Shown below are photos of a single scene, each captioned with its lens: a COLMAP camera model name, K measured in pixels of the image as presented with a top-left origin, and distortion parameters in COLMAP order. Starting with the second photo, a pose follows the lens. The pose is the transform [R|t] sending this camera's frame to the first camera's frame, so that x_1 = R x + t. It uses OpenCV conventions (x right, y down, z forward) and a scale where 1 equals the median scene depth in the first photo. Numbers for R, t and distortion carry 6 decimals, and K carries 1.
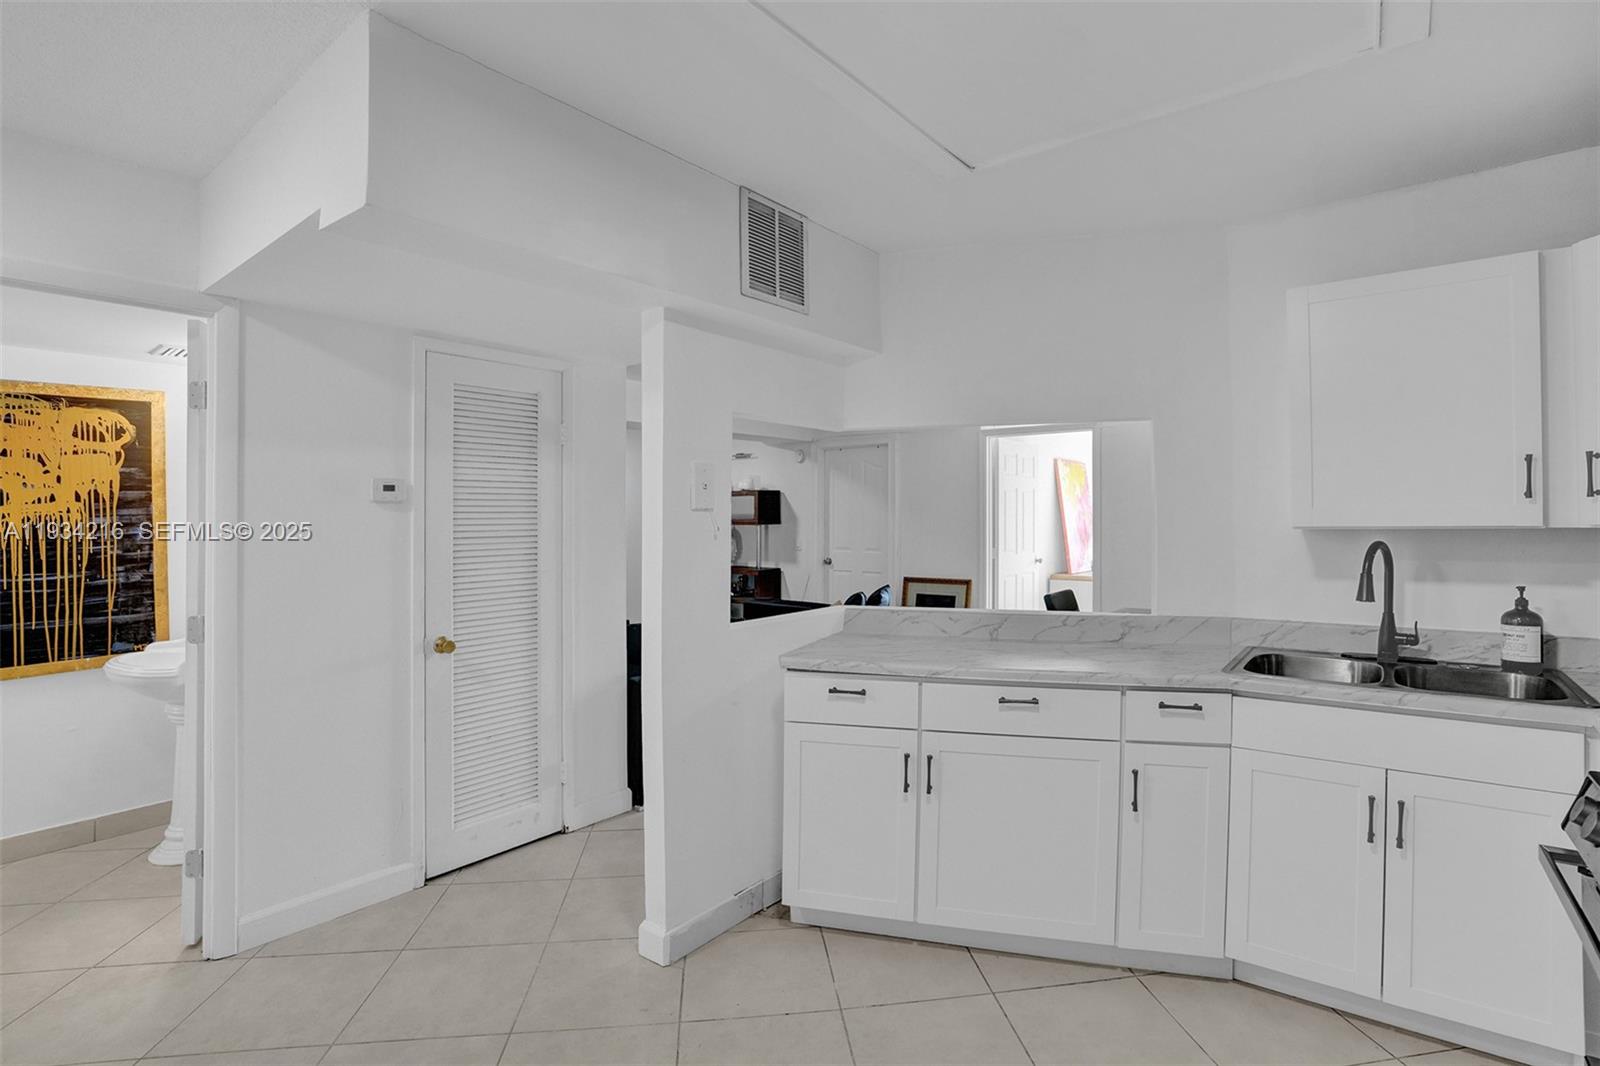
lens RADIAL K [[759.5, 0, 828.4], [0, 759.5, 509.1], [0, 0, 1]] dist [-0.056072, 0.019489]
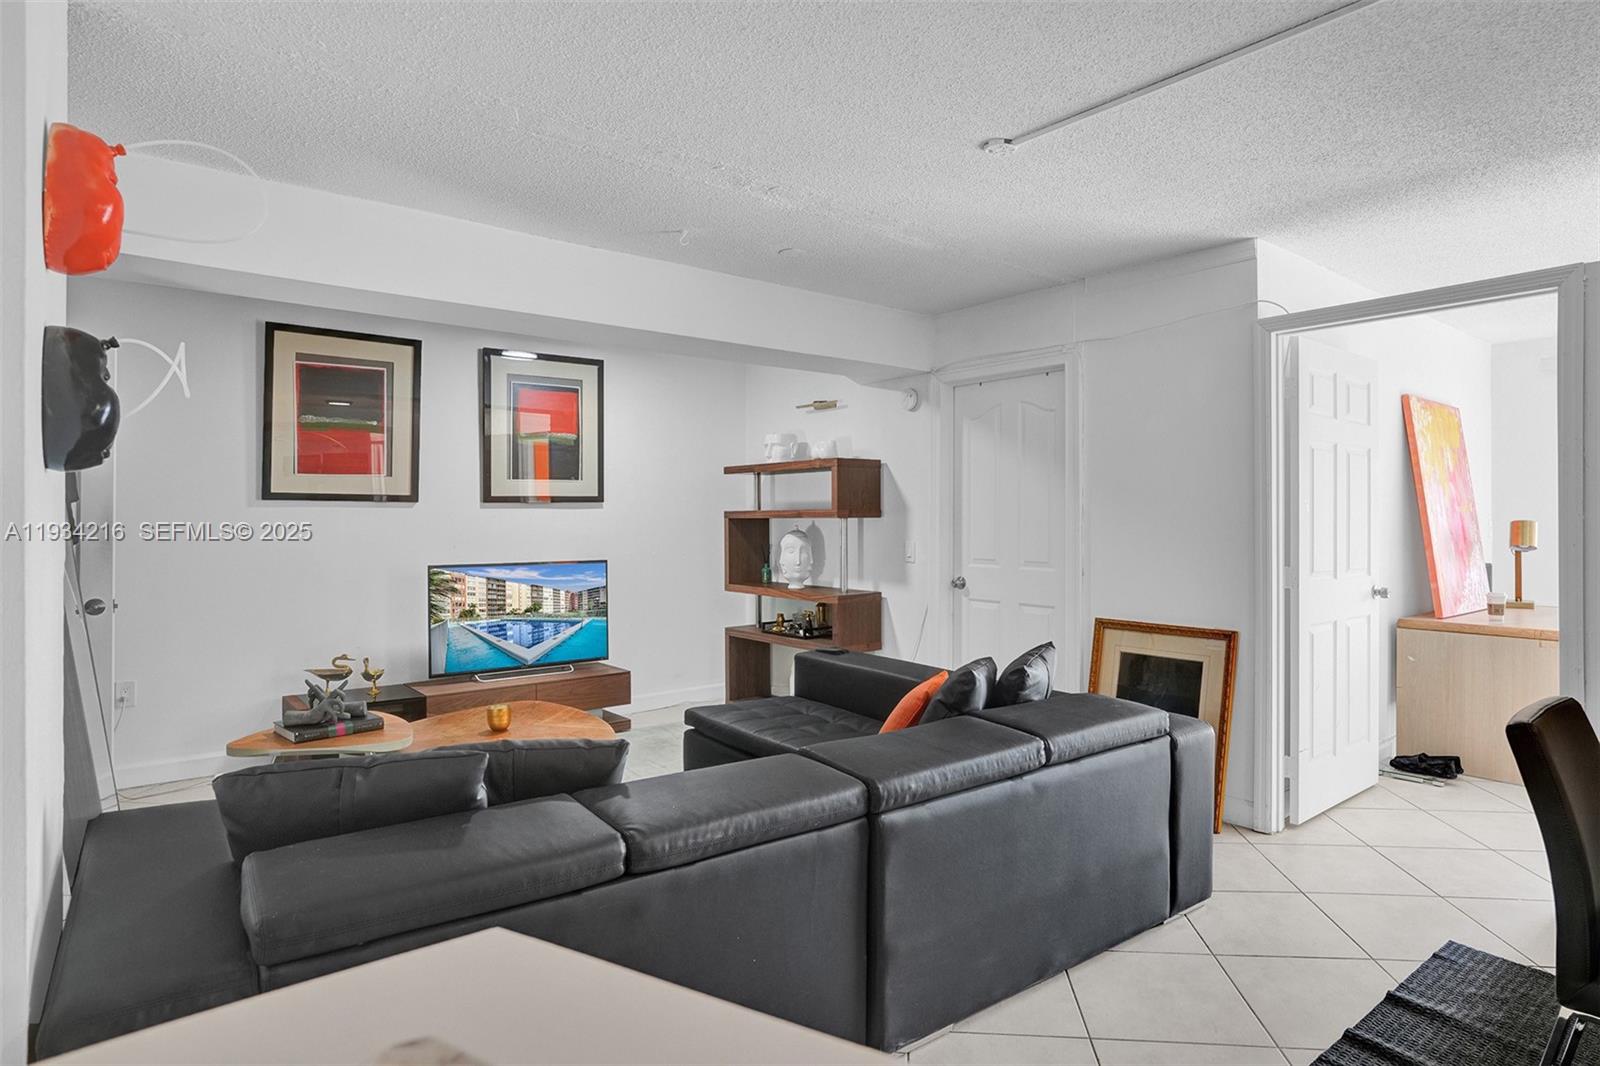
lens RADIAL K [[872.6, 0, 795.5], [0, 872.6, 540.1], [0, 0, 1]] dist [-0.027363, -0.000136]
pose [[0.966560, 0.010820, -0.256210, 0.047695], [-0.001297, 0.999303, 0.037310, 0.012411], [0.256435, -0.035730, 0.965901, 0.333811]]
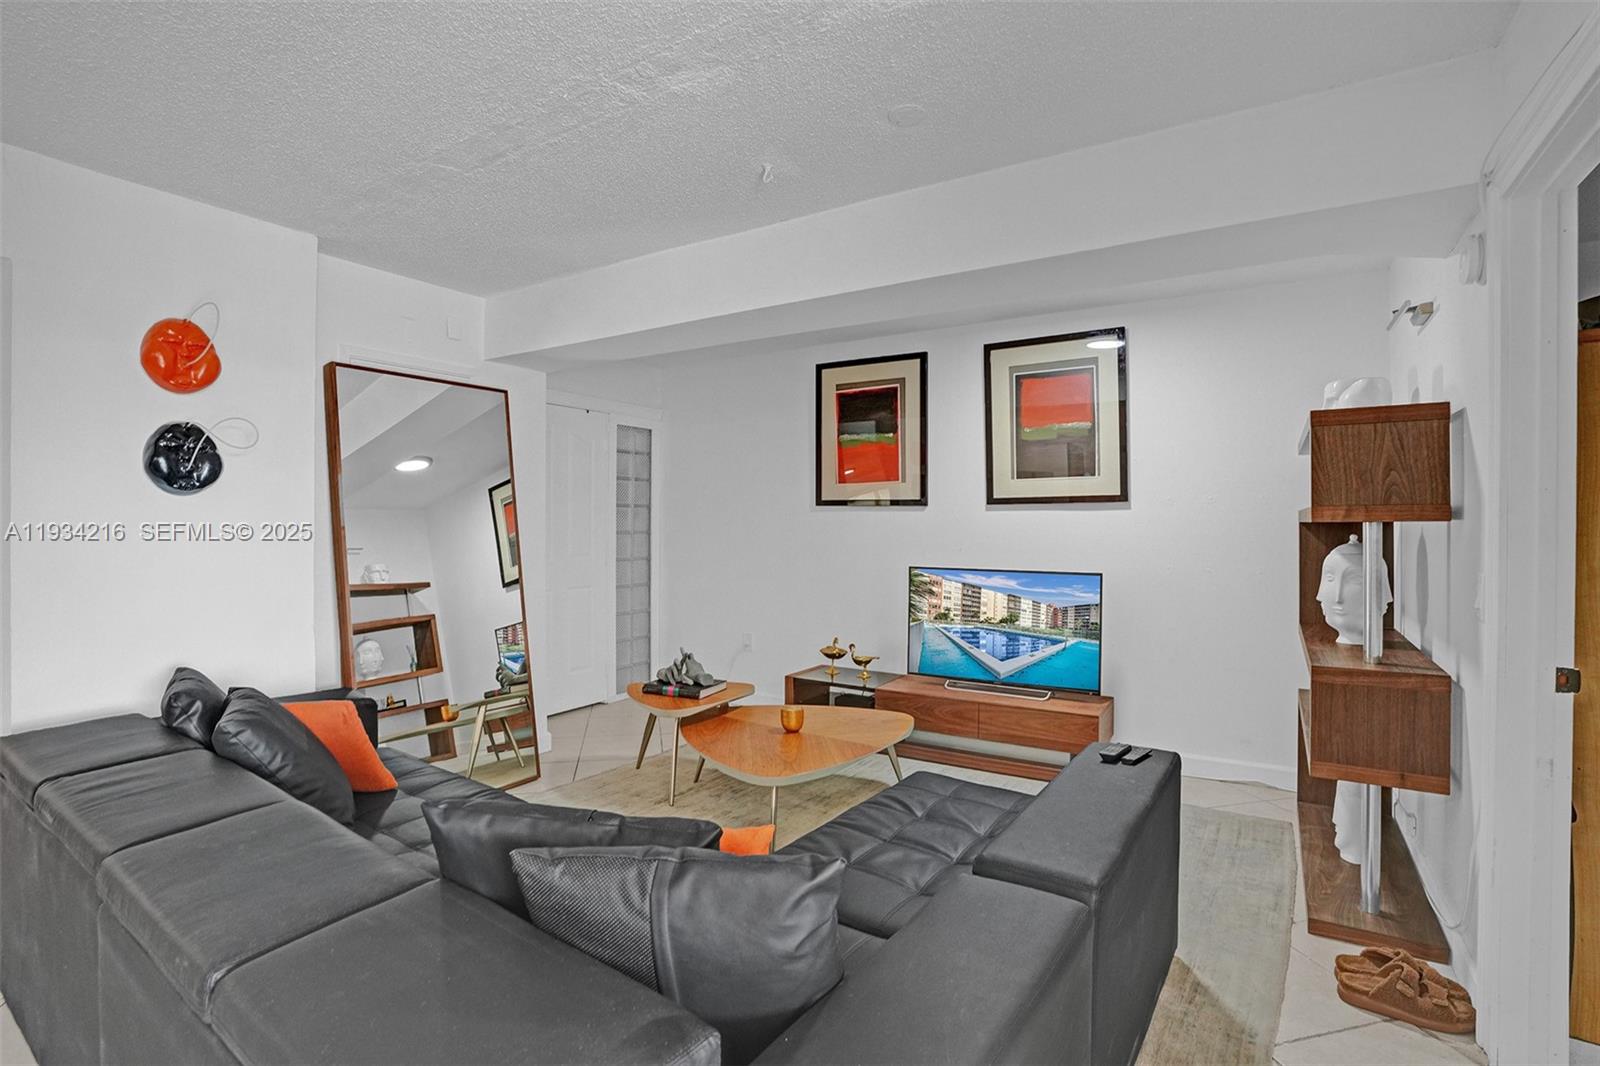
lens RADIAL K [[759.5, 0, 819.9], [0, 759.5, 533.8], [0, 0, 1]] dist [-0.056072, 0.019489]
pose [[0.113627, 0.020401, -0.993314, 0.195163], [0.008791, 0.999729, 0.021539, 0.017187], [0.993485, -0.011180, 0.113417, 0.740119]]
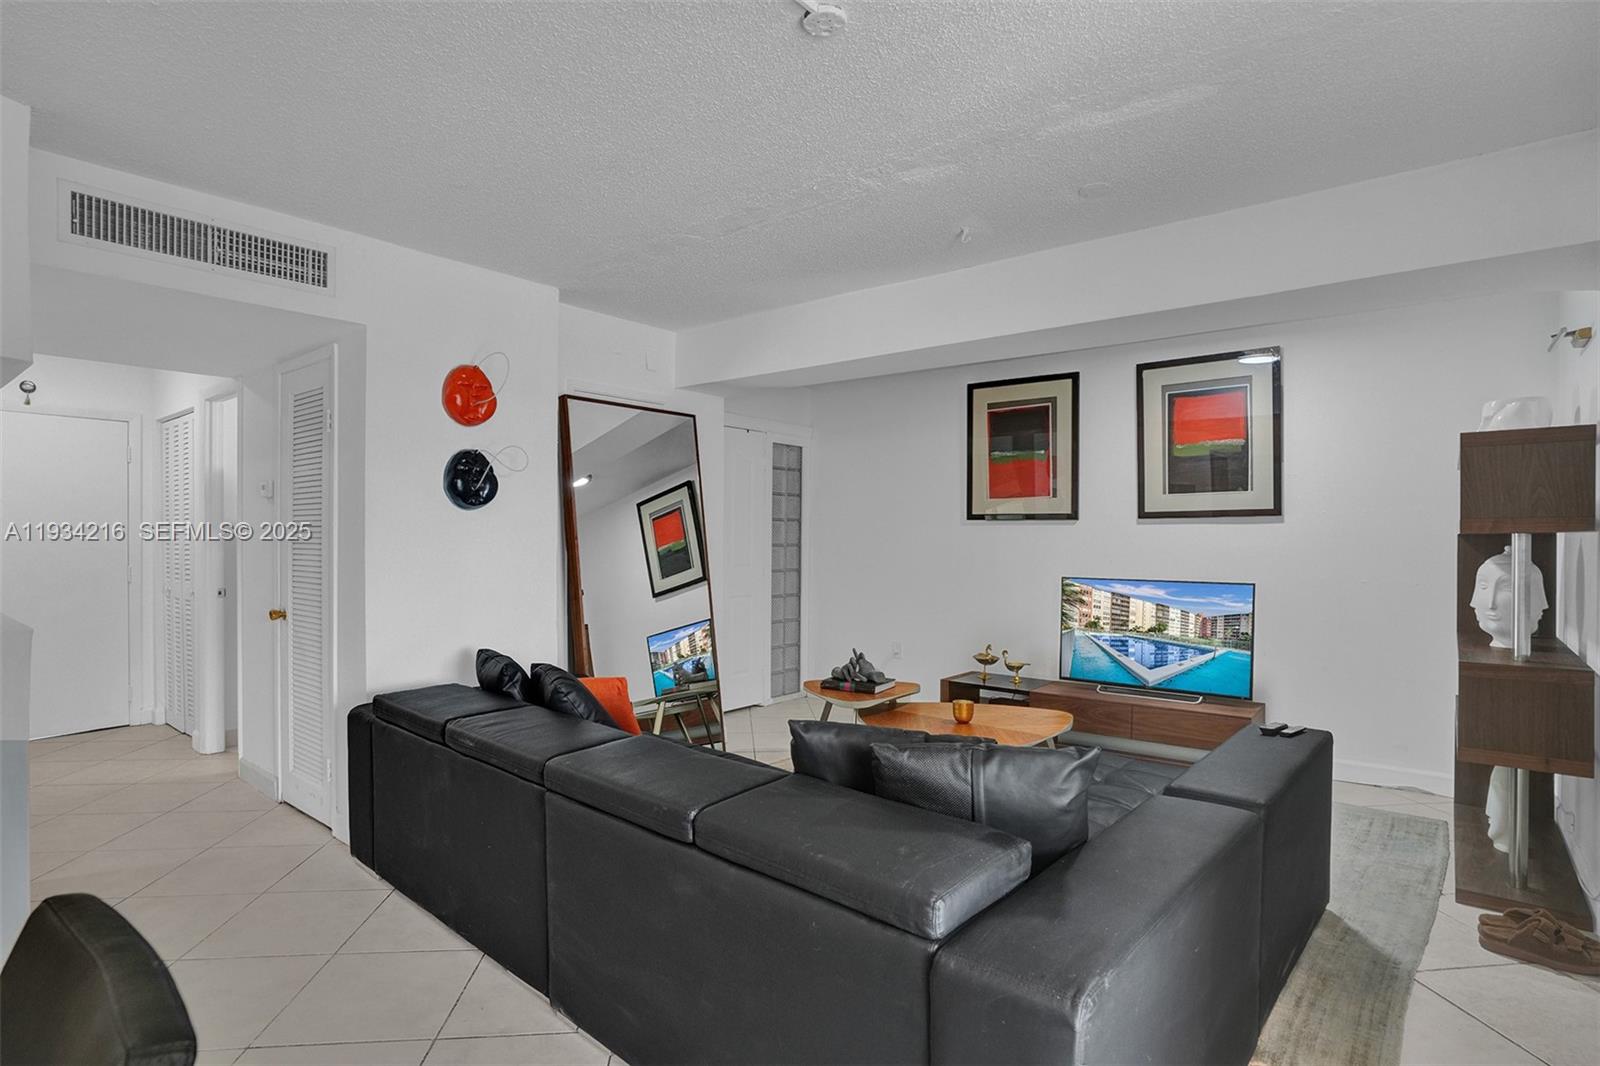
lens RADIAL K [[810.8, 0, 830.2], [0, 810.8, 562.6], [0, 0, 1]] dist [-0.025996, 0.010638]
pose [[-0.000861, 0.035953, -0.999353, 0.276183], [0.007455, 0.999326, 0.035946, 0.018623], [0.999972, -0.007420, -0.001128, 0.690334]]
